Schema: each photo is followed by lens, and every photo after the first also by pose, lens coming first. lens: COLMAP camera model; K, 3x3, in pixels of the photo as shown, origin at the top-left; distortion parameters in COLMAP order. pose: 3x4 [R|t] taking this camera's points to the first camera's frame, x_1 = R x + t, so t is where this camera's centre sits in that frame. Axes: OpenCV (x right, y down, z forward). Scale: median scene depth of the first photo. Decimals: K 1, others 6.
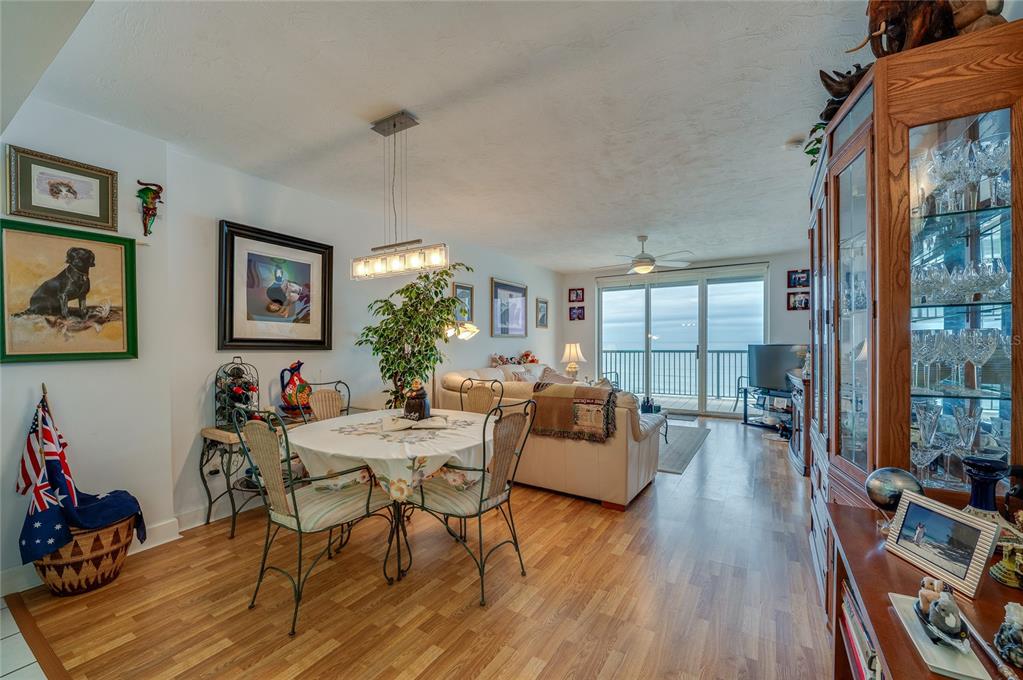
lens RADIAL K [[416.8, 0, 518.1], [0, 416.8, 344.5], [0, 0, 1]] dist [-0.016067, -0.000740]
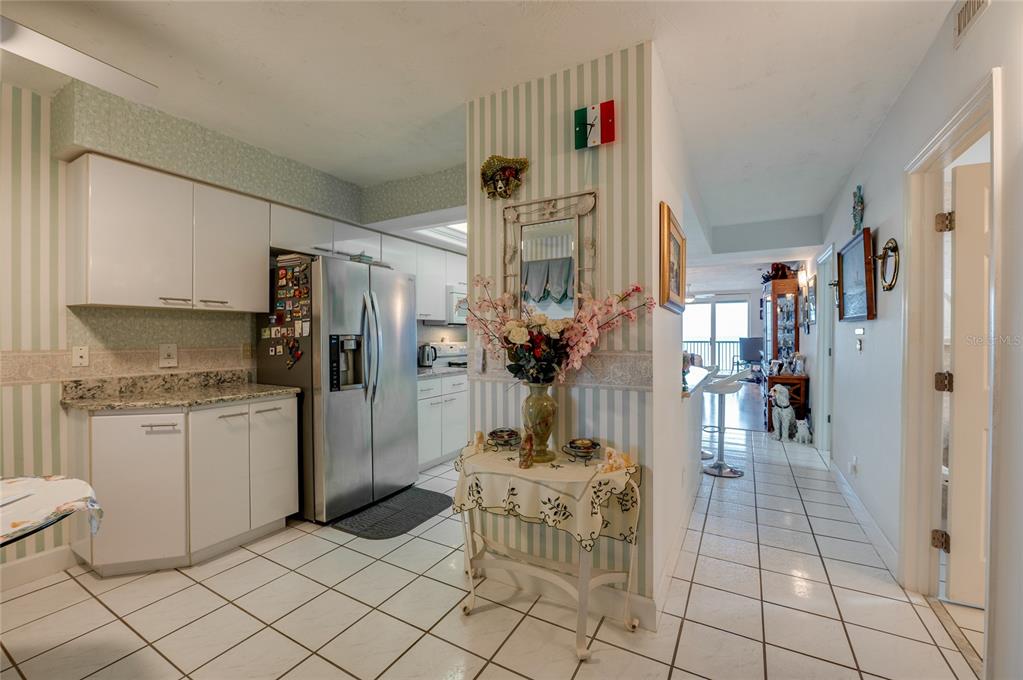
lens RADIAL K [[416.8, 0, 510.4], [0, 416.8, 340.7], [0, 0, 1]] dist [-0.016067, -0.000740]
pose [[0.999615, -0.001438, 0.027704, -0.494556], [0.001336, 0.999992, 0.003684, 0.004173], [-0.027709, -0.003646, 0.999609, -0.785014]]
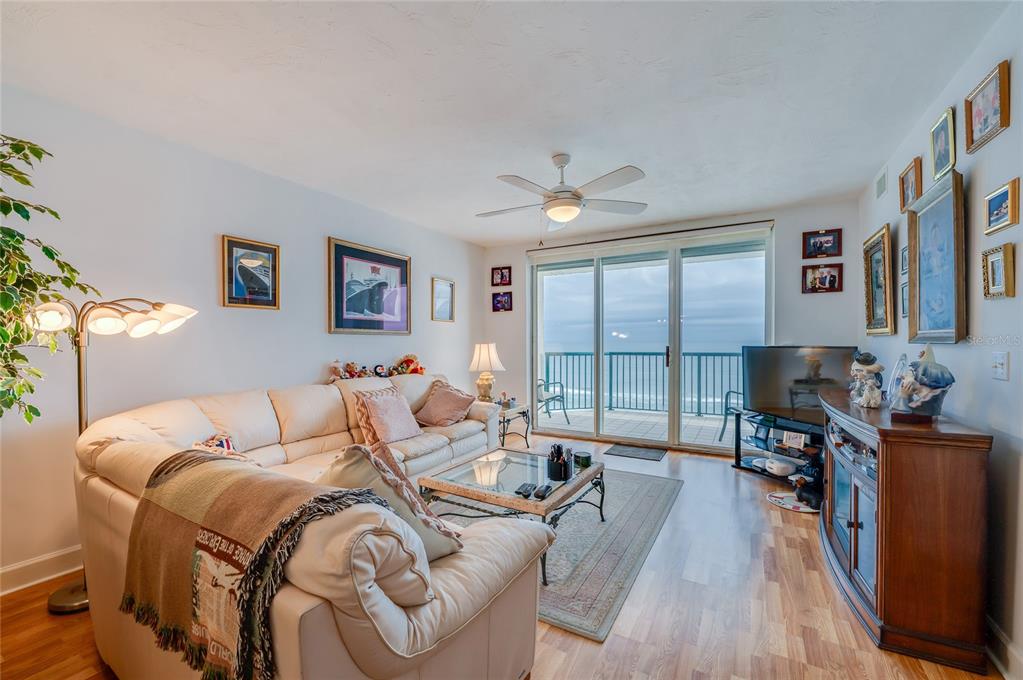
lens RADIAL K [[416.8, 0, 507.8], [0, 416.8, 344.9], [0, 0, 1]] dist [-0.016067, -0.000740]
pose [[0.999953, 0.000125, 0.009691, 0.168987], [-0.000165, 0.999992, 0.004063, -0.003655], [-0.009691, -0.004065, 0.999945, 0.330809]]
